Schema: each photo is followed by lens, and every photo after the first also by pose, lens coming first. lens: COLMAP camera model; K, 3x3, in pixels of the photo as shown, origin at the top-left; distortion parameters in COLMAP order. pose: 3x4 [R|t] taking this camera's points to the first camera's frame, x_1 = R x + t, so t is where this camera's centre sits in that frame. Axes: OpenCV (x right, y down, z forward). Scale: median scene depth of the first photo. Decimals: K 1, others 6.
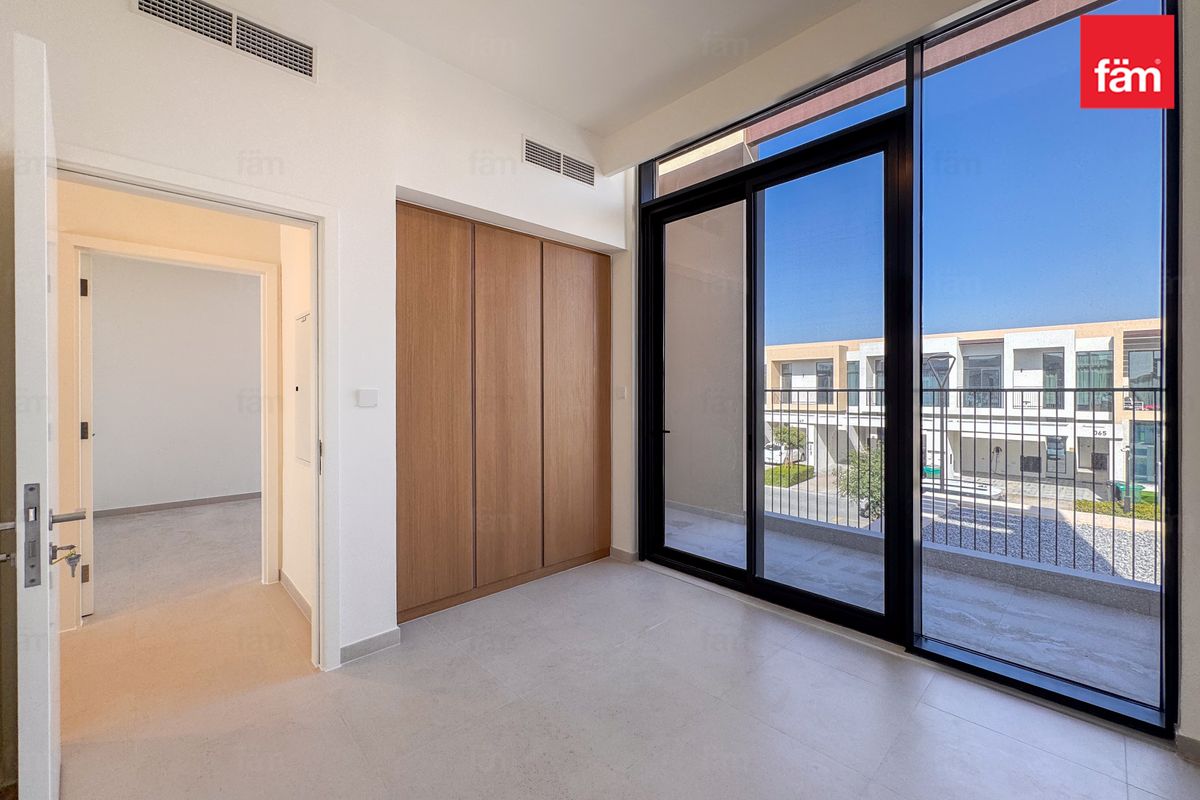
lens RADIAL K [[481.7, 0, 606.7], [0, 481.7, 390.3], [0, 0, 1]] dist [-0.000856, -0.000220]
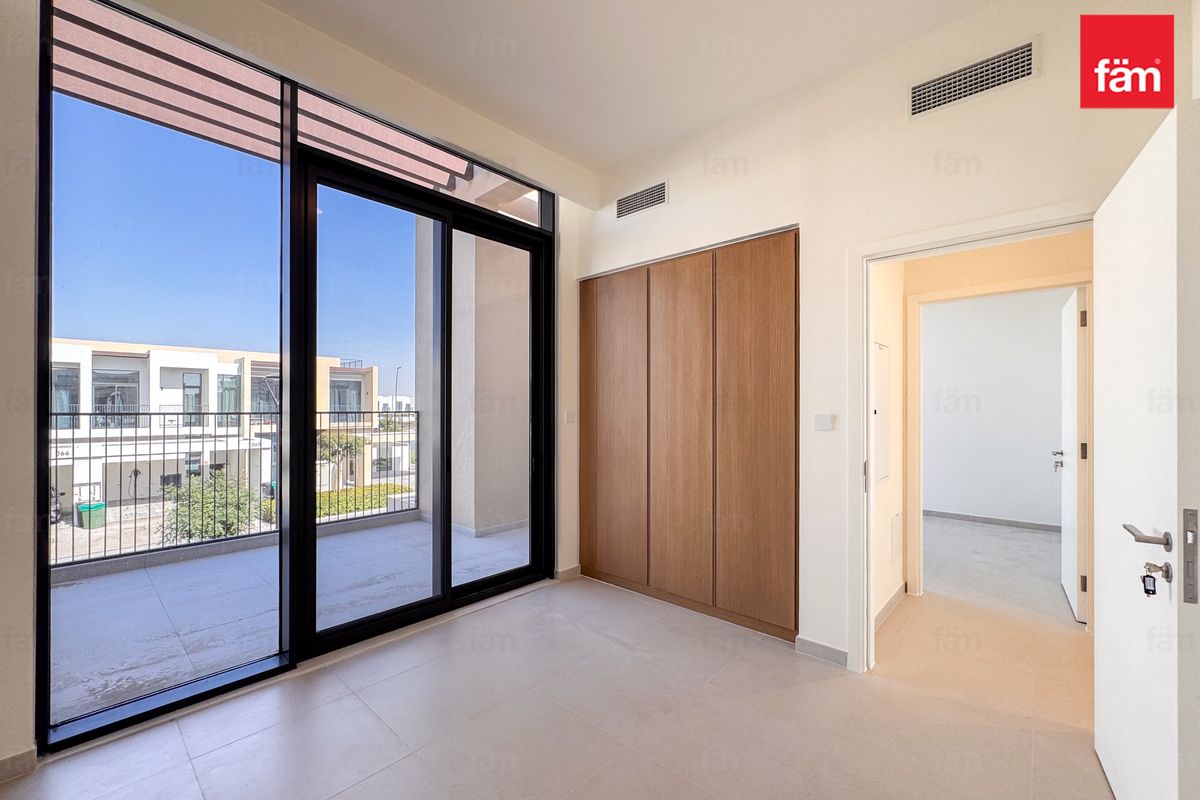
lens RADIAL K [[475.0, 0, 596.4], [0, 475.0, 394.0], [0, 0, 1]] dist [0.001068, -0.000134]
pose [[-0.068882, 0.032397, 0.997099, -0.418643], [-0.001752, 0.999467, -0.032595, -0.001350], [-0.997623, -0.003992, -0.068788, 0.428831]]
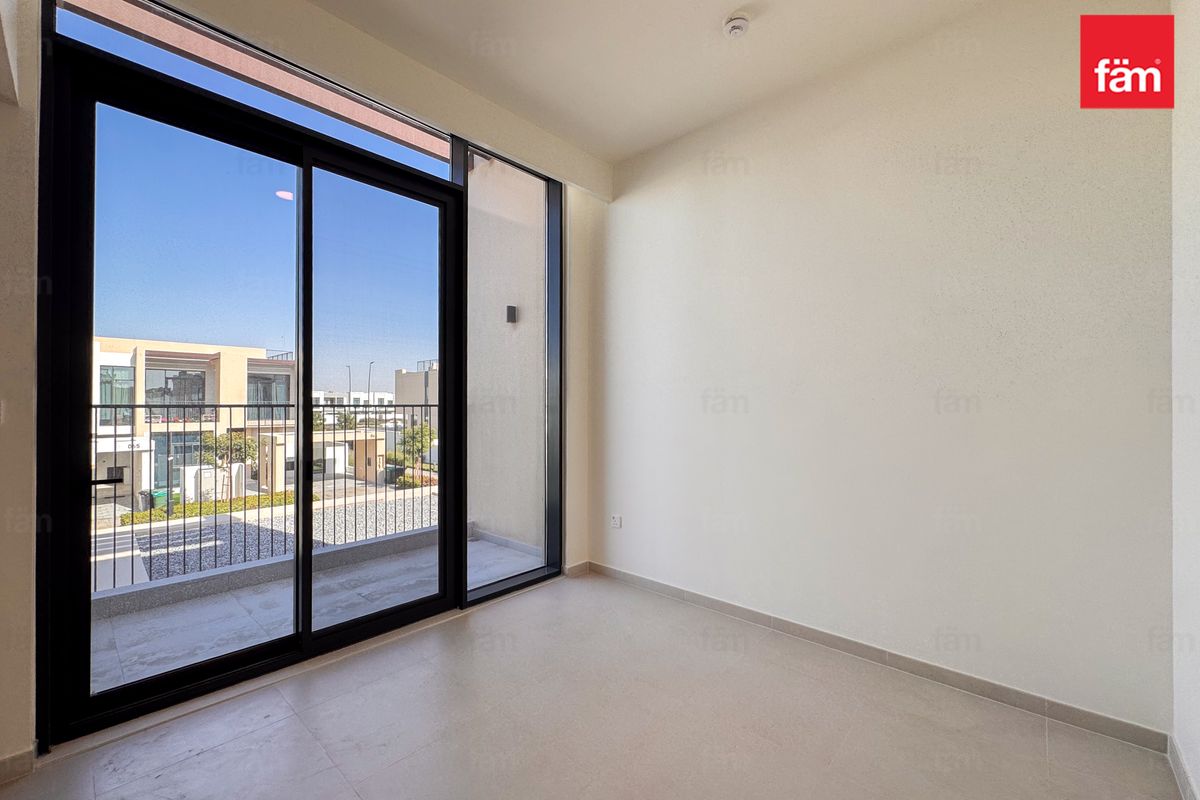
lens RADIAL K [[478.8, 0, 600.0], [0, 478.8, 400.0], [0, 0, 1]] dist [-0.000314, -0.000365]
pose [[-0.048175, 0.009925, 0.998790, -0.302143], [0.000327, 0.999951, -0.009921, -0.001004], [-0.998839, -0.000152, -0.048176, 0.311951]]
